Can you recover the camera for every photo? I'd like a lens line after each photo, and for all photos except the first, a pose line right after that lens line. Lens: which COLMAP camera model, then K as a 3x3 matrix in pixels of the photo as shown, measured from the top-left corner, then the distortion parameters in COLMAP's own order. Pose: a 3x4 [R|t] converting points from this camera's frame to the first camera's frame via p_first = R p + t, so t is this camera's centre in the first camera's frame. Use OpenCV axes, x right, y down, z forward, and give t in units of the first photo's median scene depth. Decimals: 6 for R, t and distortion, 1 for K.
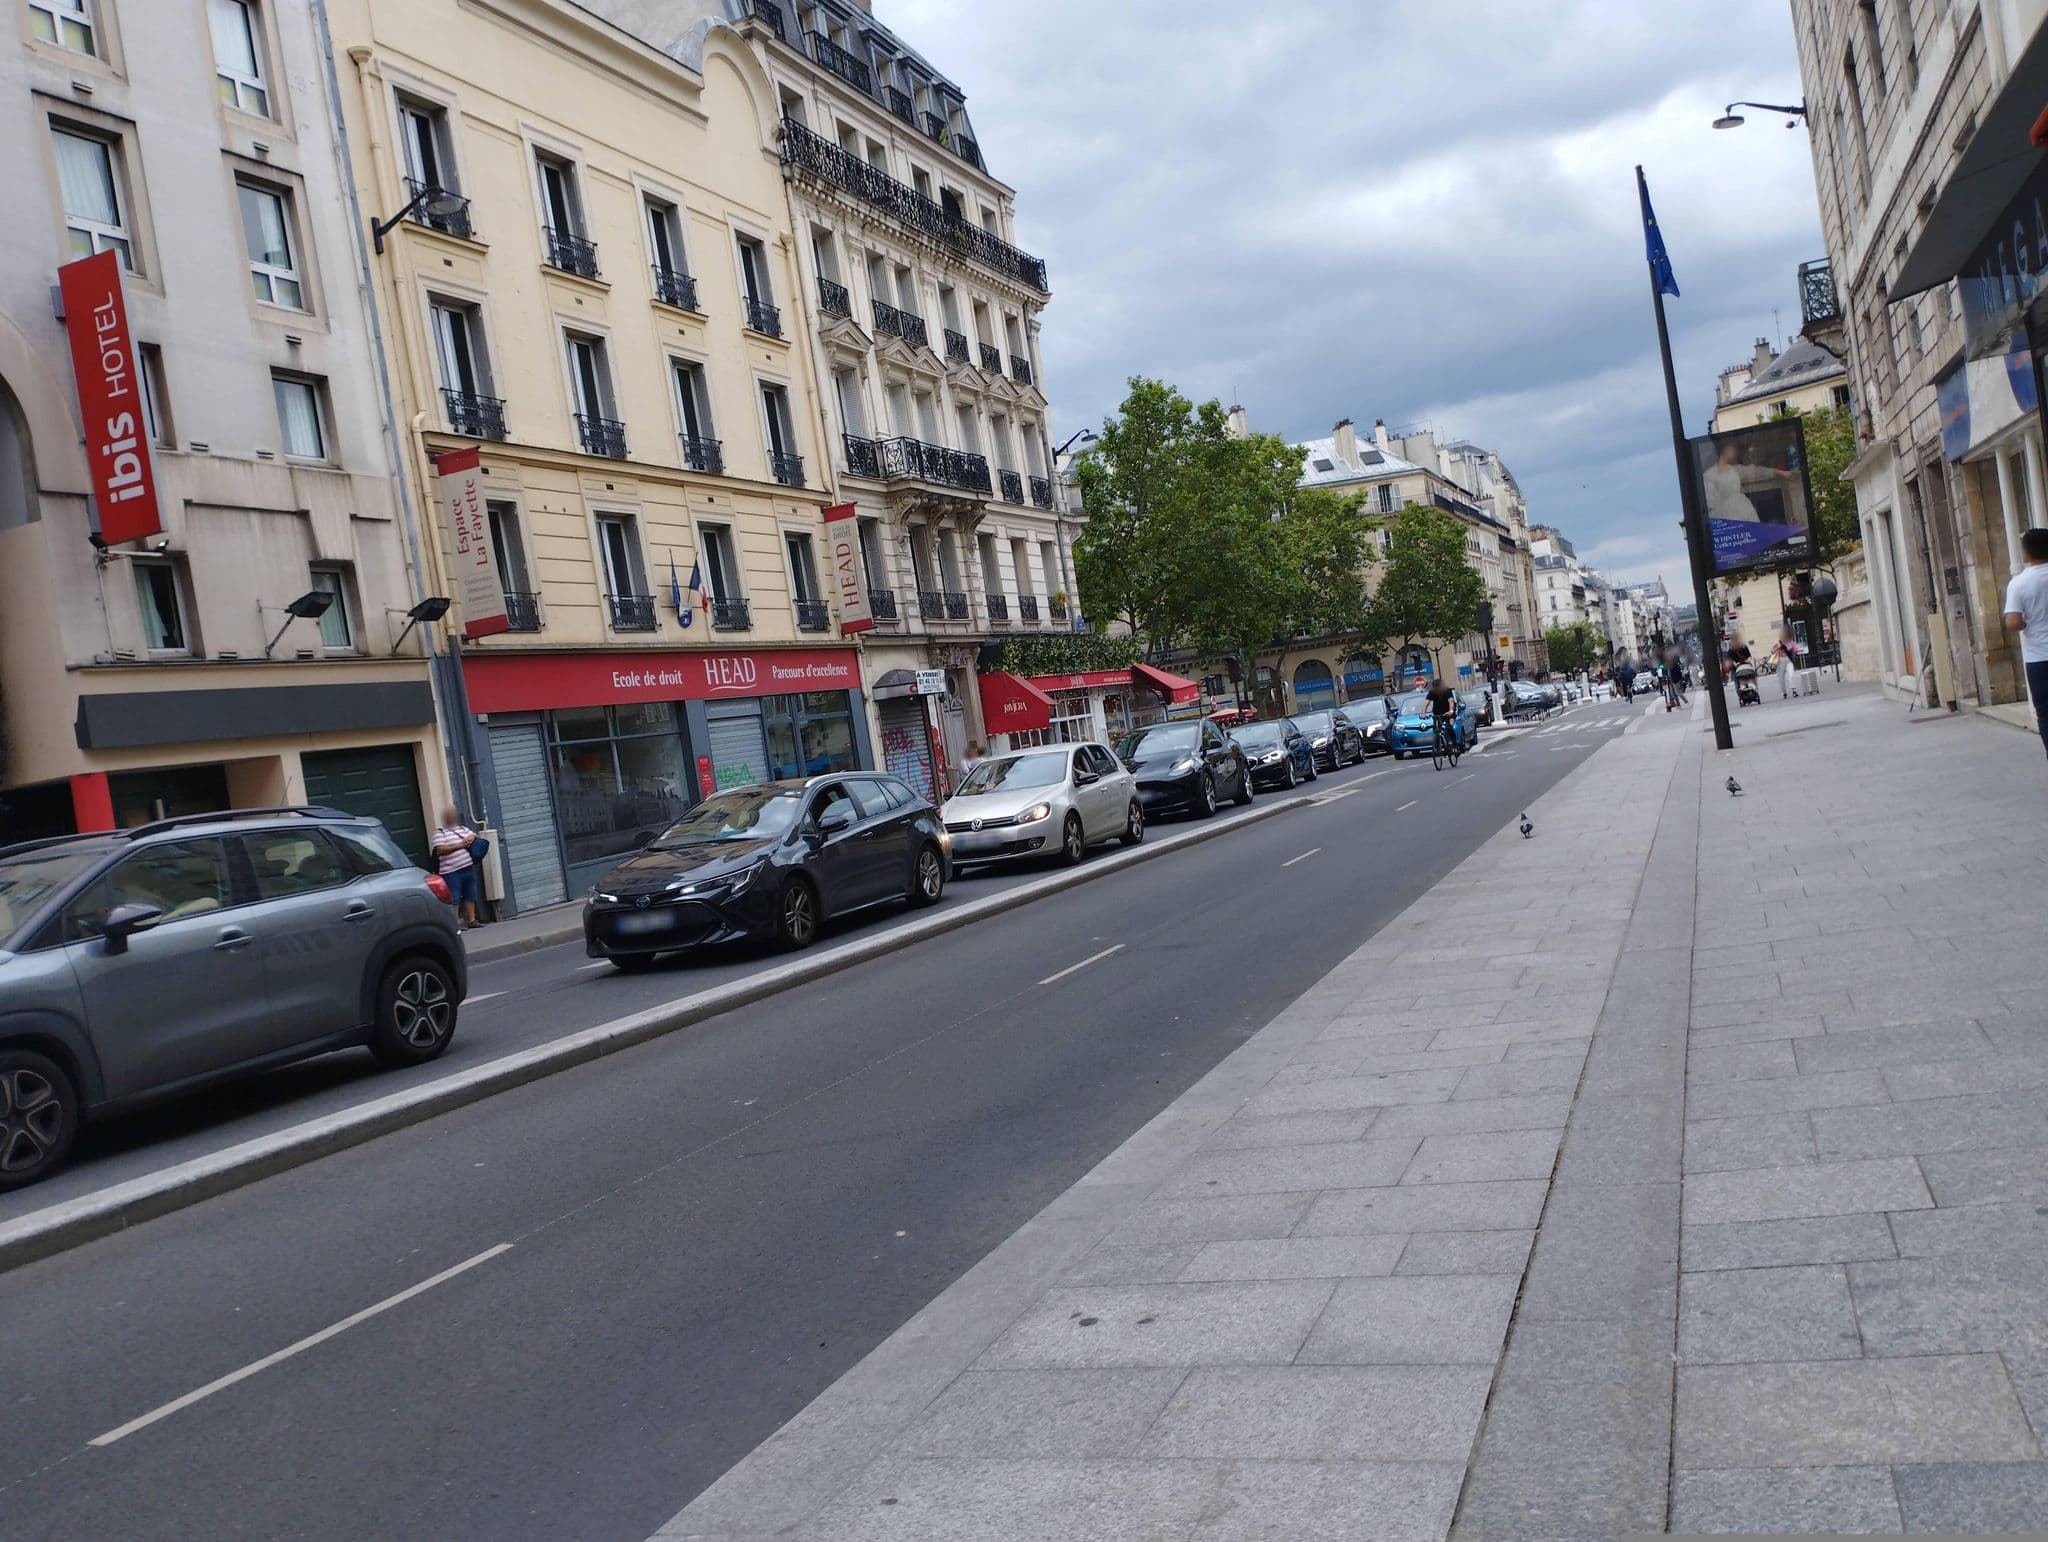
lens RADIAL K [[1518.2, 0, 1024.0], [0, 1518.2, 771.0], [0, 0, 1]] dist [0.077148, -0.071671]
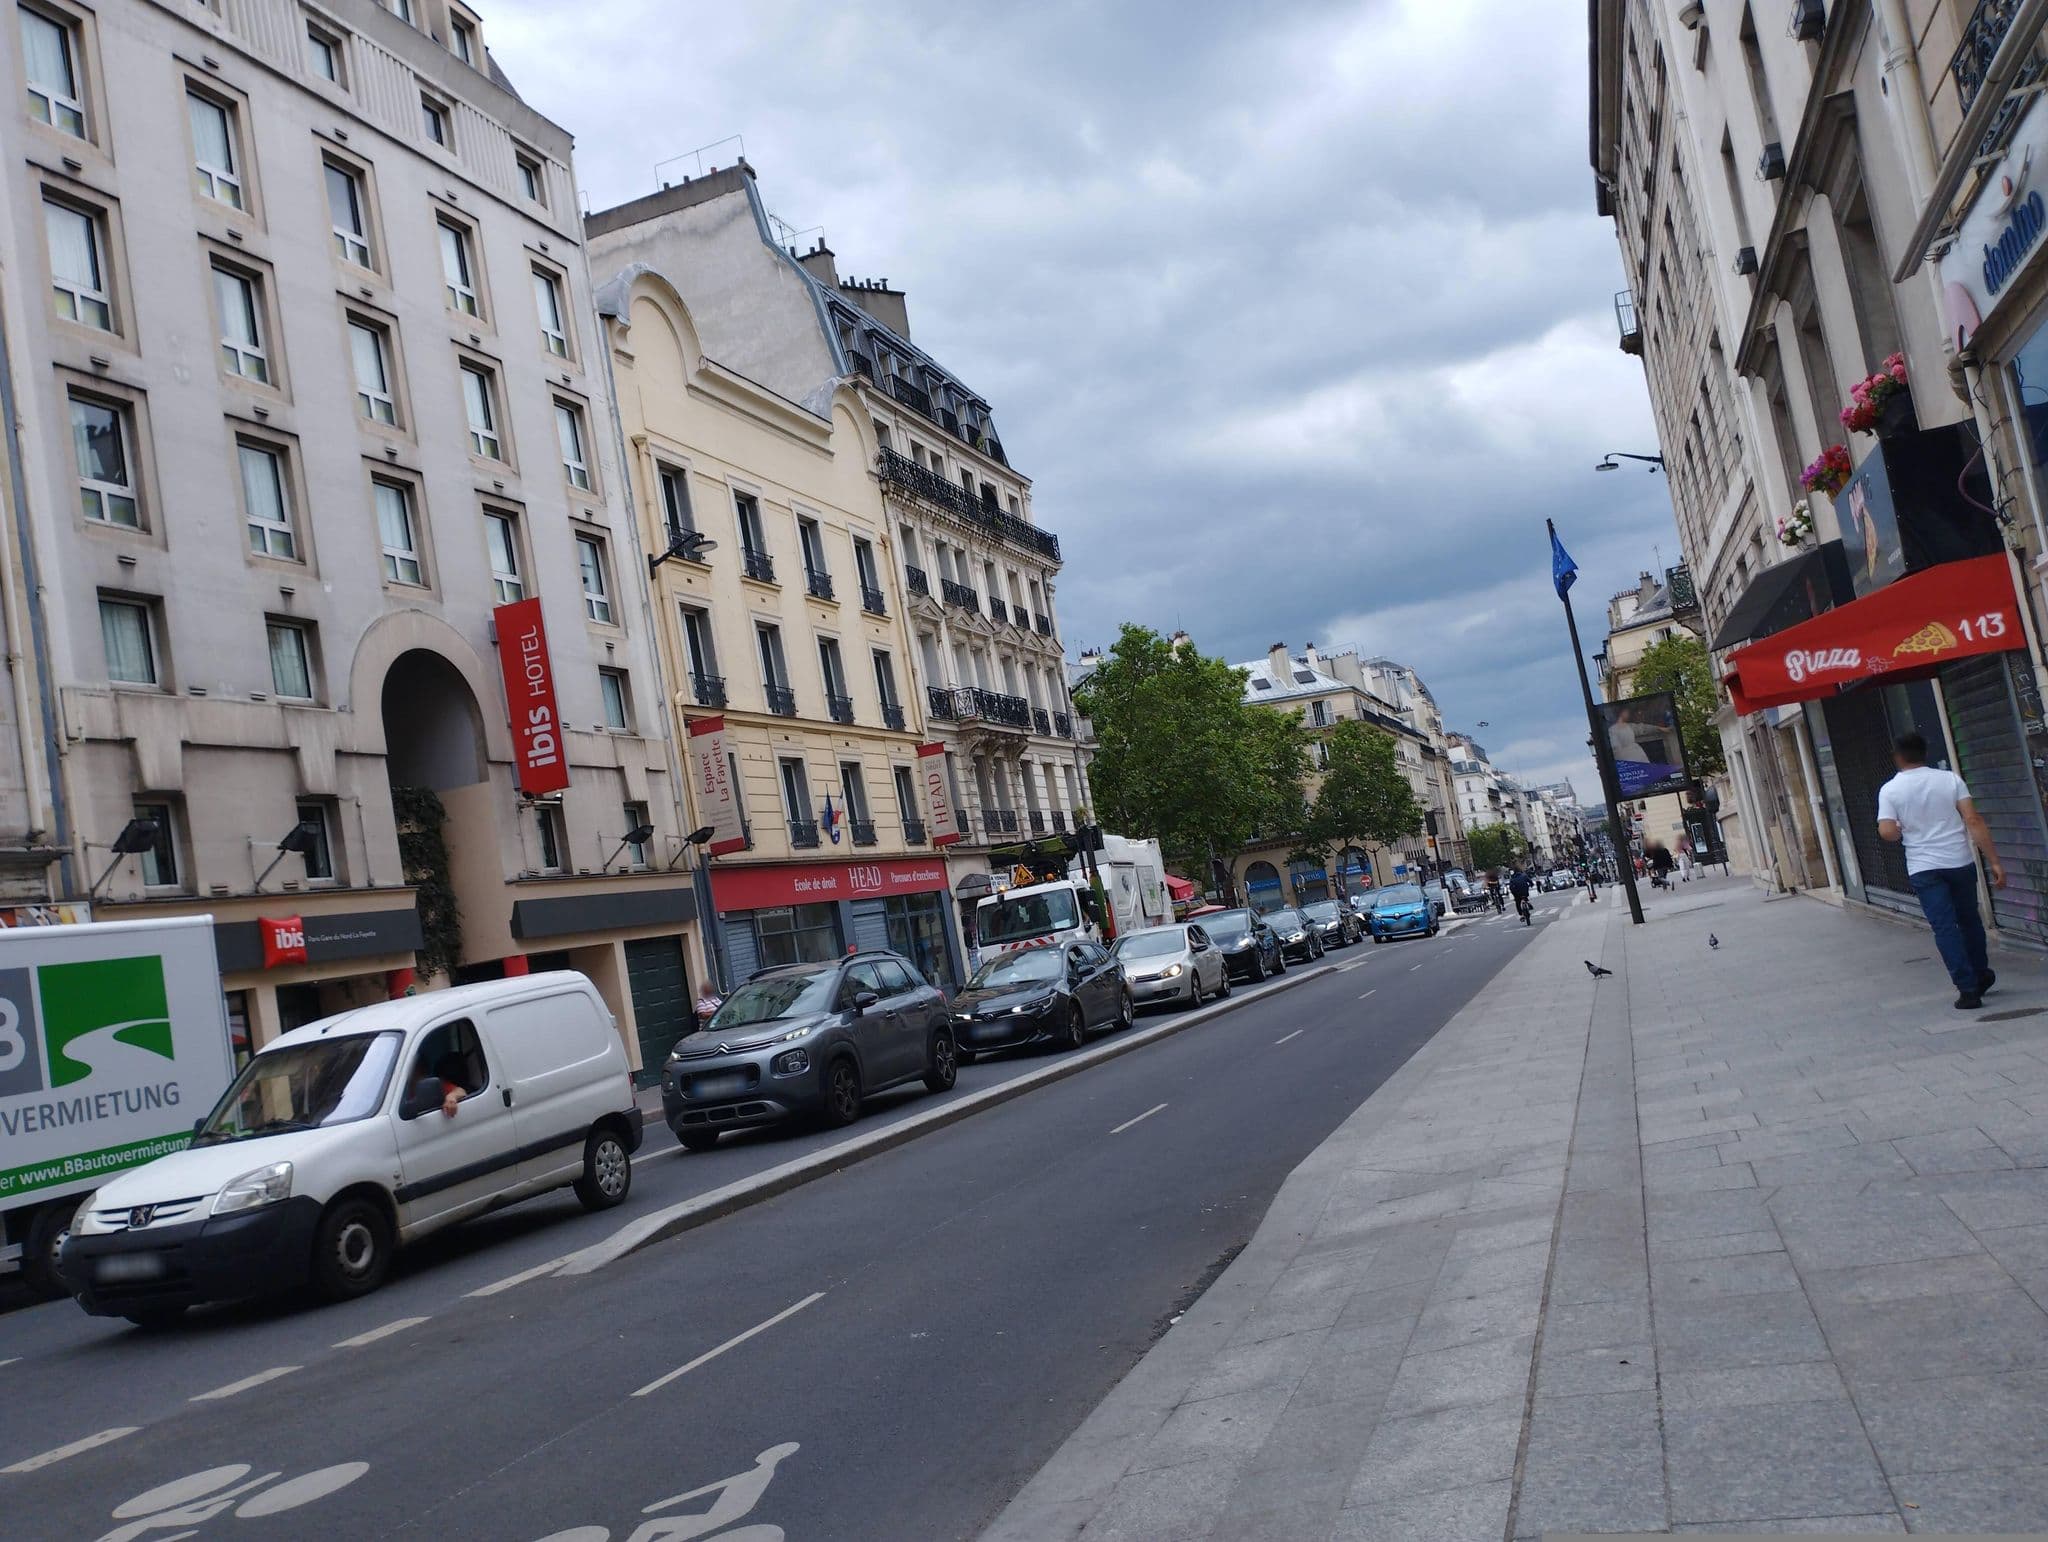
lens RADIAL K [[1533.2, 0, 1024.0], [0, 1533.2, 771.0], [0, 0, 1]] dist [0.084296, -0.000867]
pose [[0.998522, -0.011441, 0.053135, -0.103409], [0.018429, 0.990951, -0.132955, 0.015353], [-0.051133, 0.133738, 0.989697, -0.228589]]
